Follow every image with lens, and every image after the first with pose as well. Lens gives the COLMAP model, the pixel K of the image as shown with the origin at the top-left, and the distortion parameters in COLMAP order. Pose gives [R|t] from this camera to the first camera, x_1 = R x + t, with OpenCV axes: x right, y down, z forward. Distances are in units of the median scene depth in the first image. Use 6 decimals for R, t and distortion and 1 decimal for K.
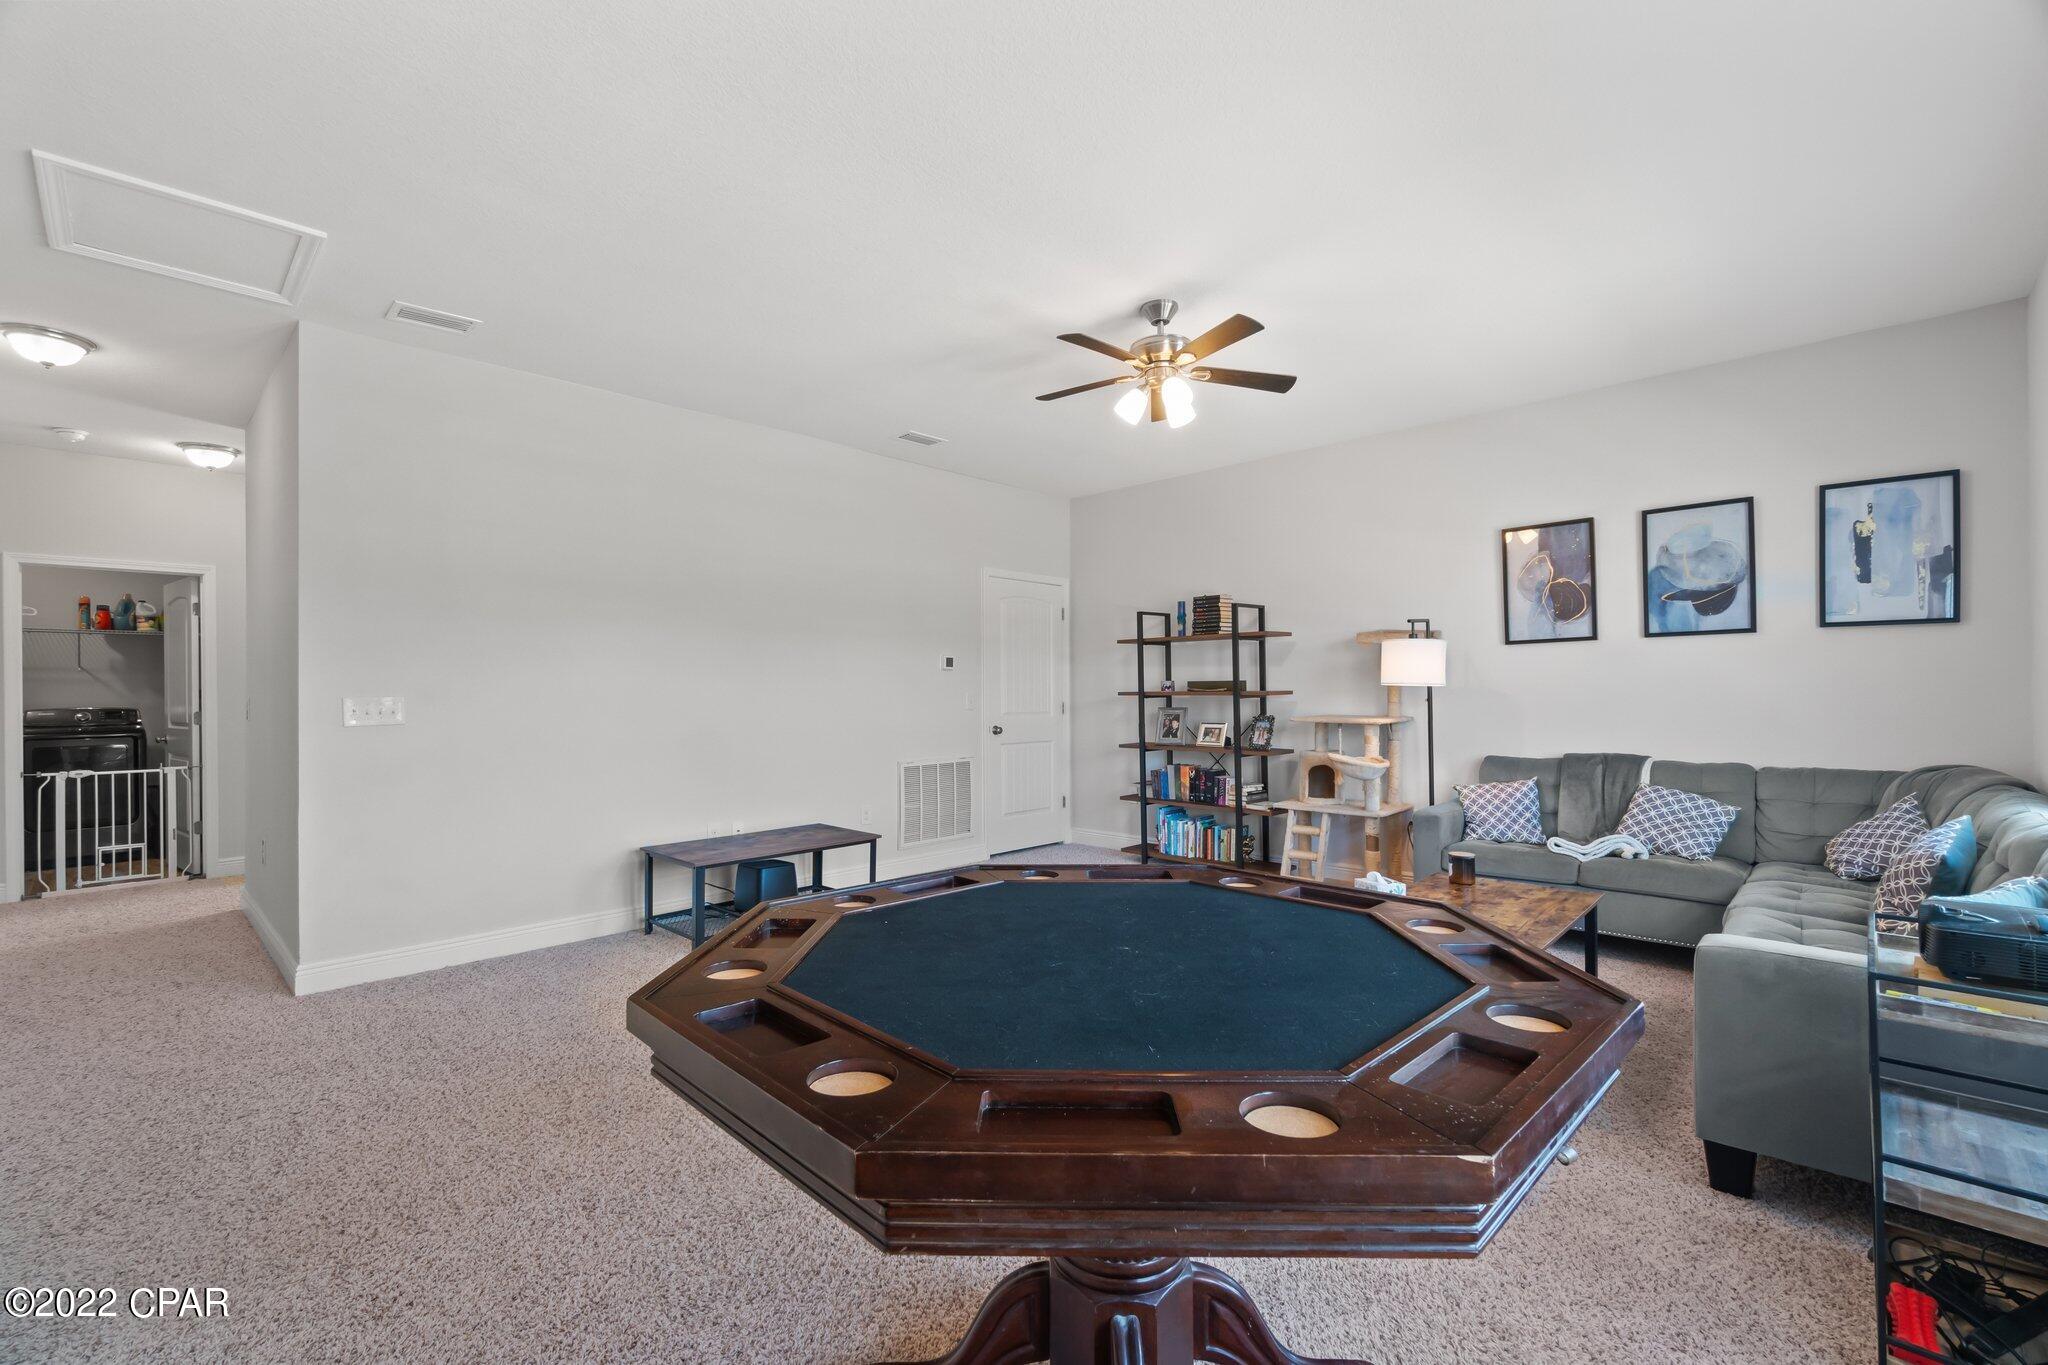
lens RADIAL K [[897.6, 0, 1037.7], [0, 897.6, 688.3], [0, 0, 1]] dist [0.000865, 0.000278]
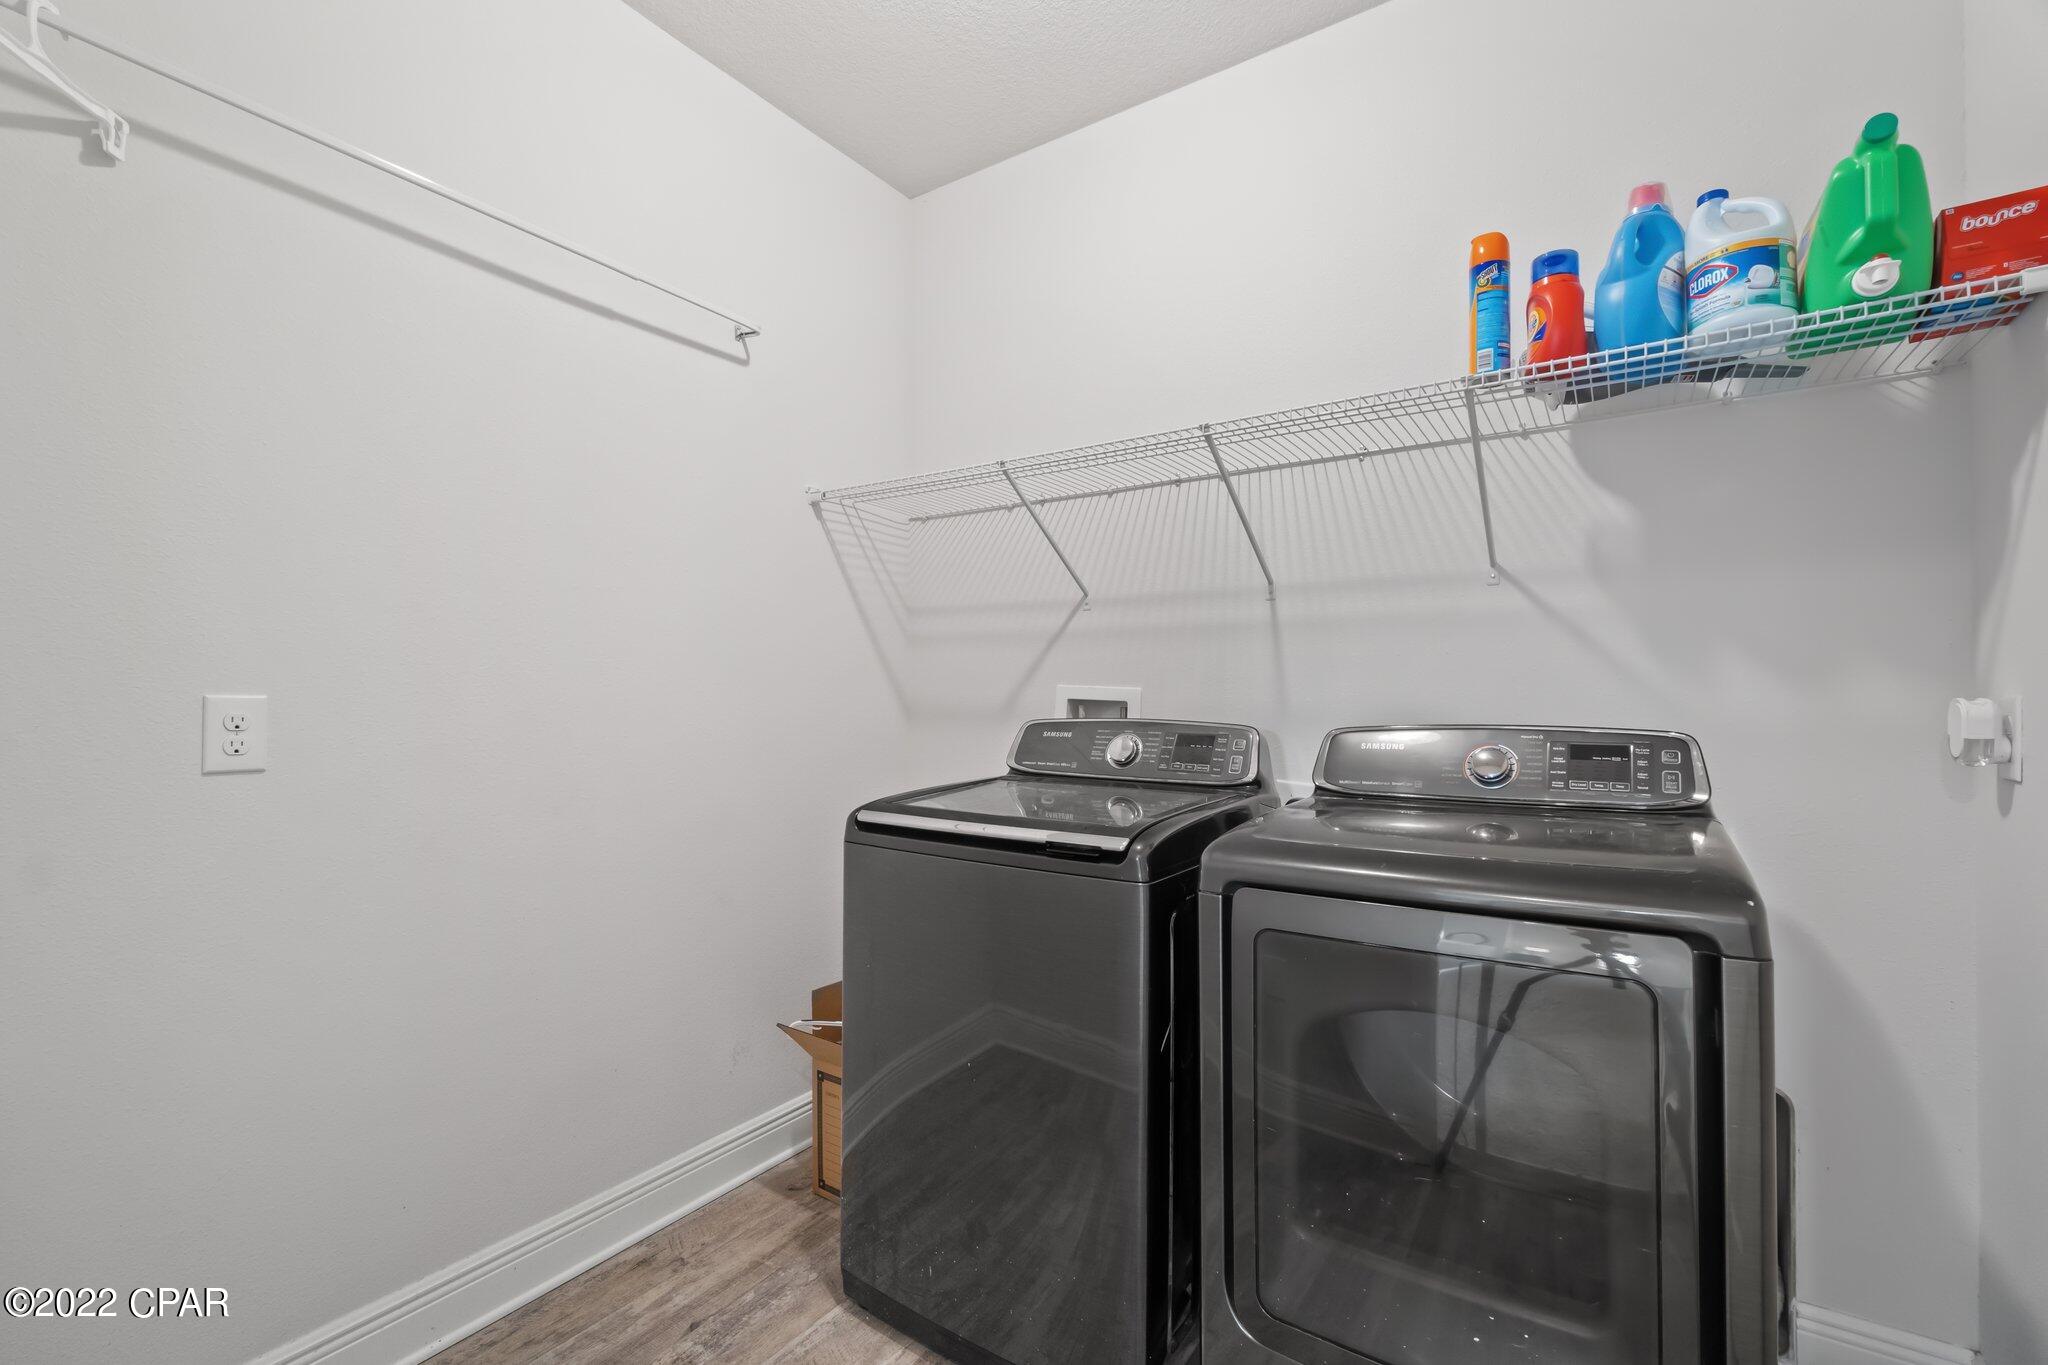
lens RADIAL K [[897.6, 0, 1030.4], [0, 897.6, 688.0], [0, 0, 1]] dist [0.000865, 0.000278]
pose [[0.186747, -0.000470, -0.982408, -0.832809], [0.001688, 0.999999, -0.000158, 0.012446], [0.982407, -0.001628, 0.186748, 0.817445]]
